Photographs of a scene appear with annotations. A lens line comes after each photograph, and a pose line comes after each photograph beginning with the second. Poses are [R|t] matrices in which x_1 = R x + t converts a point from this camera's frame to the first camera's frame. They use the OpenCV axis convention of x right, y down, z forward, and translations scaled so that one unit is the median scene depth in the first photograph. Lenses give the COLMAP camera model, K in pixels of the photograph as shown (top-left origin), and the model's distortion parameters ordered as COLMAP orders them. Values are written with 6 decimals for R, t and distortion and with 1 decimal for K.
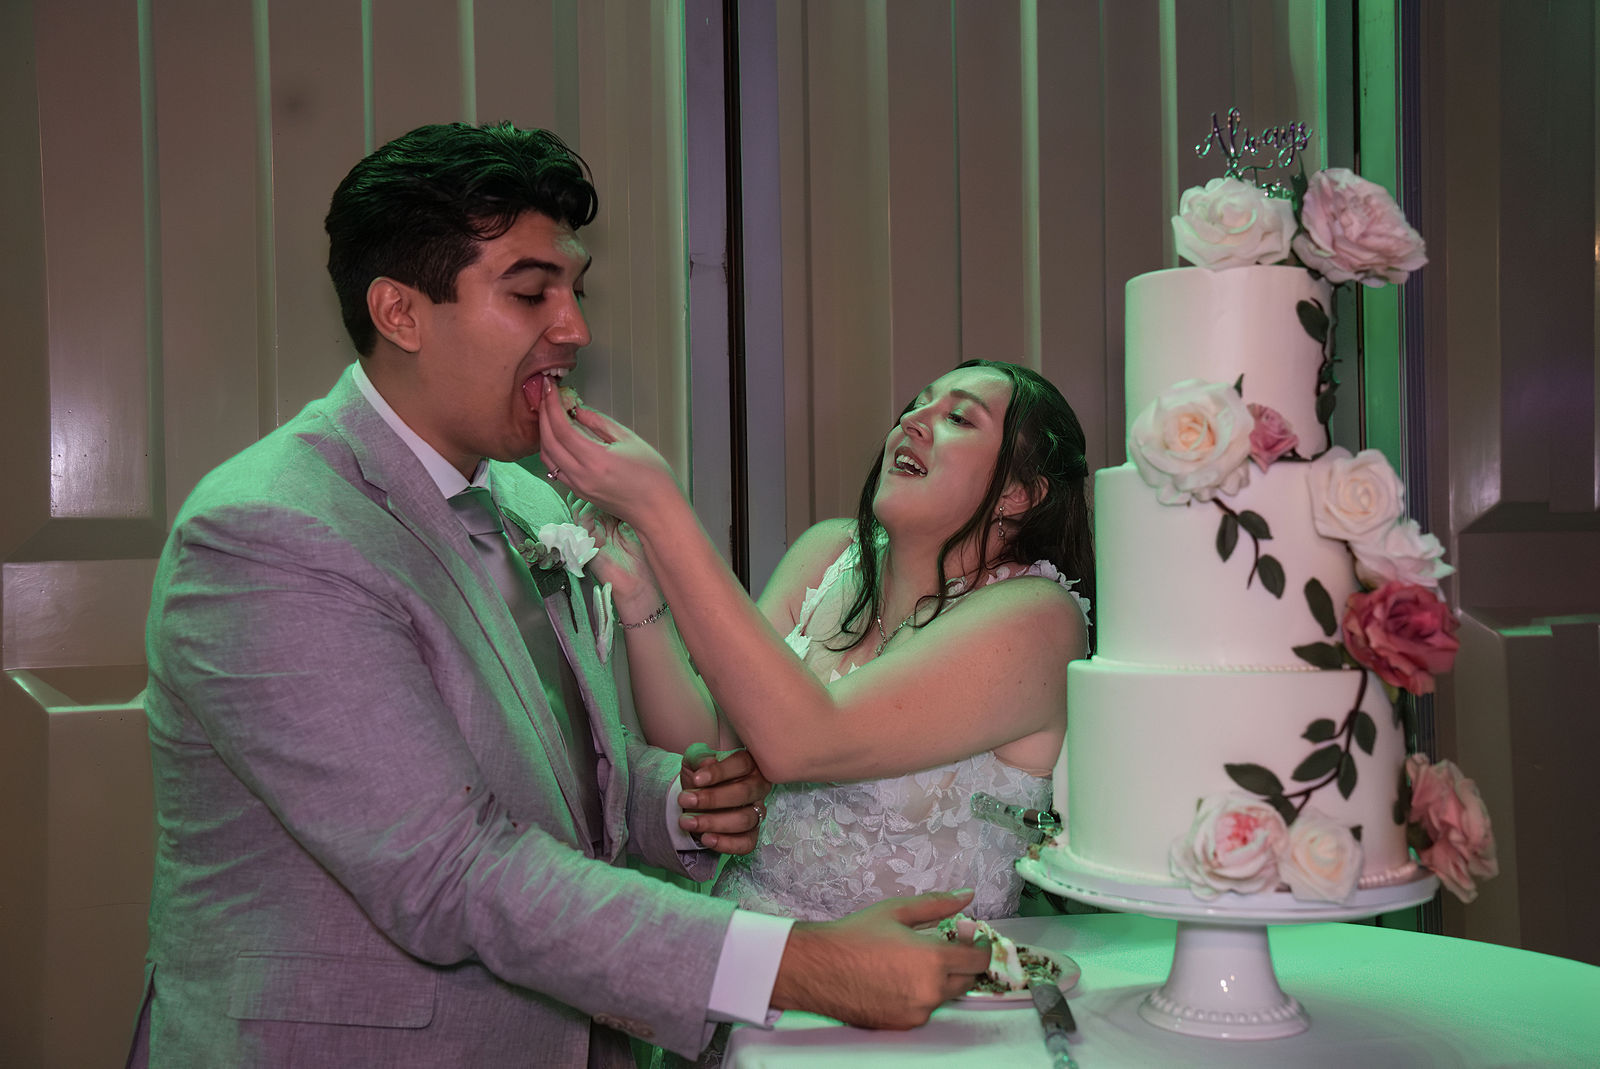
lens RADIAL K [[1819.6, 0, 800.0], [0, 1819.6, 534.5], [0, 0, 1]] dist [0.062758, 0.022967]
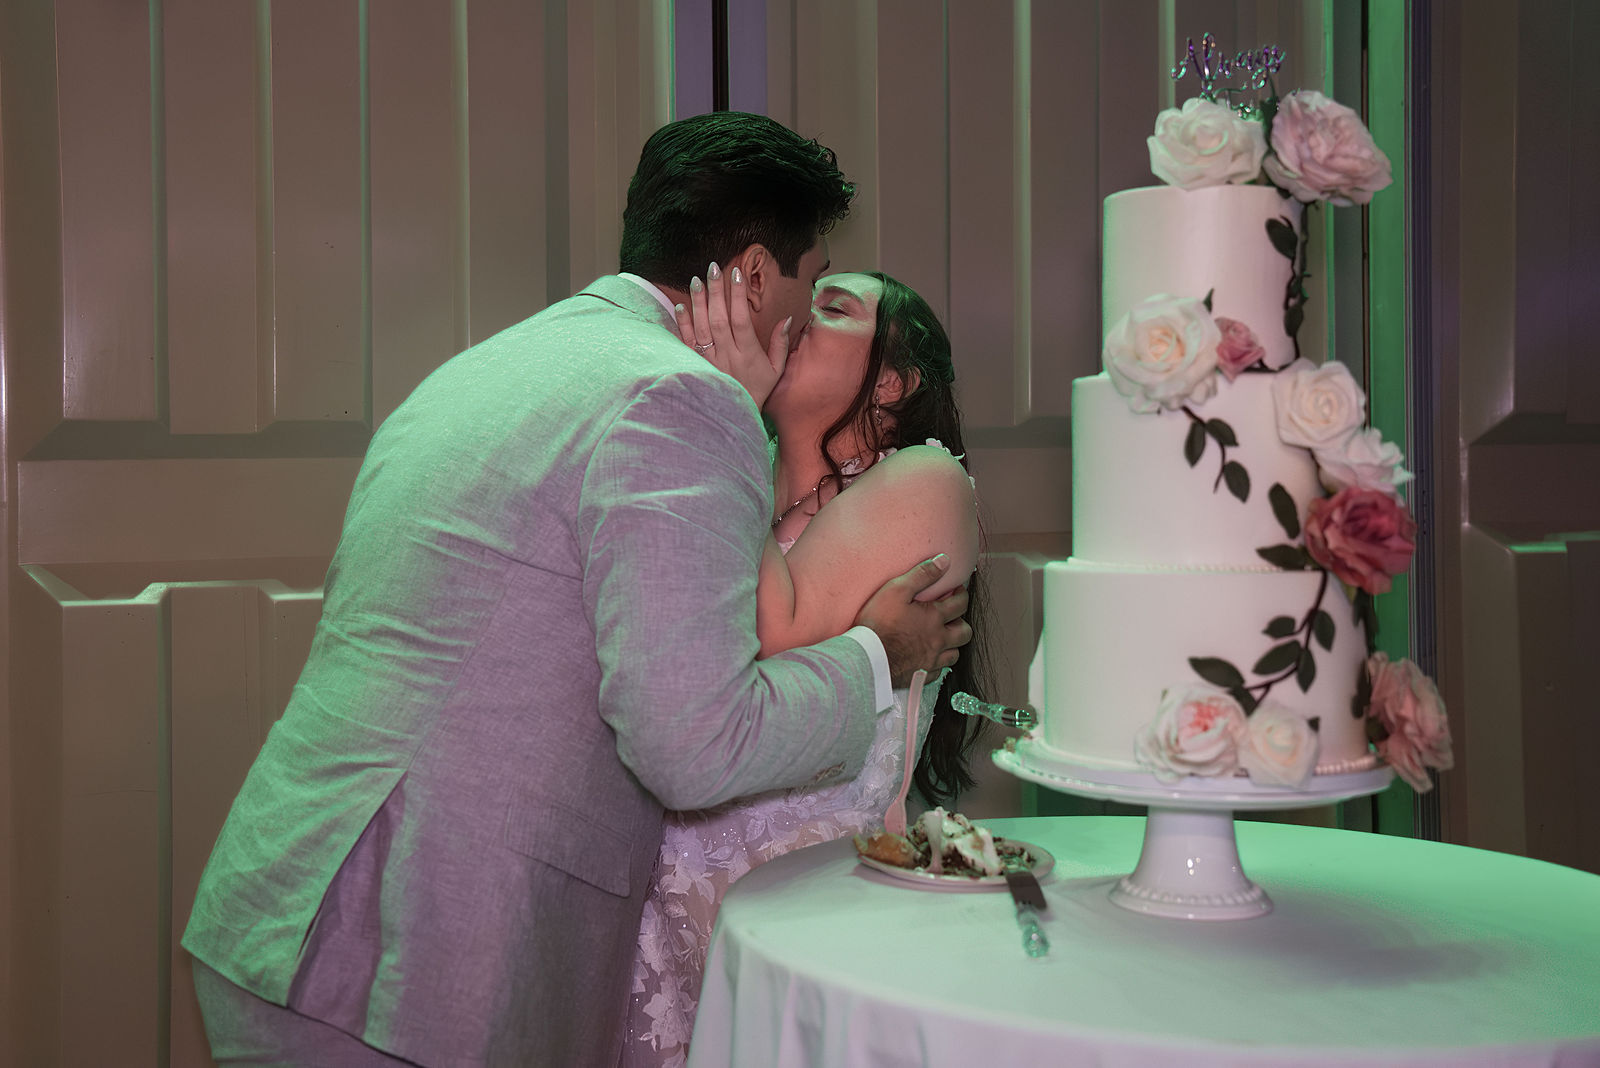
lens RADIAL K [[2005.9, 0, 692.1], [0, 2005.9, 467.3], [0, 0, 1]] dist [0.044353, 0.009026]
pose [[0.999096, 0.007886, -0.041783, -0.007585], [-0.007395, 0.999902, 0.011902, 0.003233], [0.041873, -0.011582, 0.999056, -0.170204]]
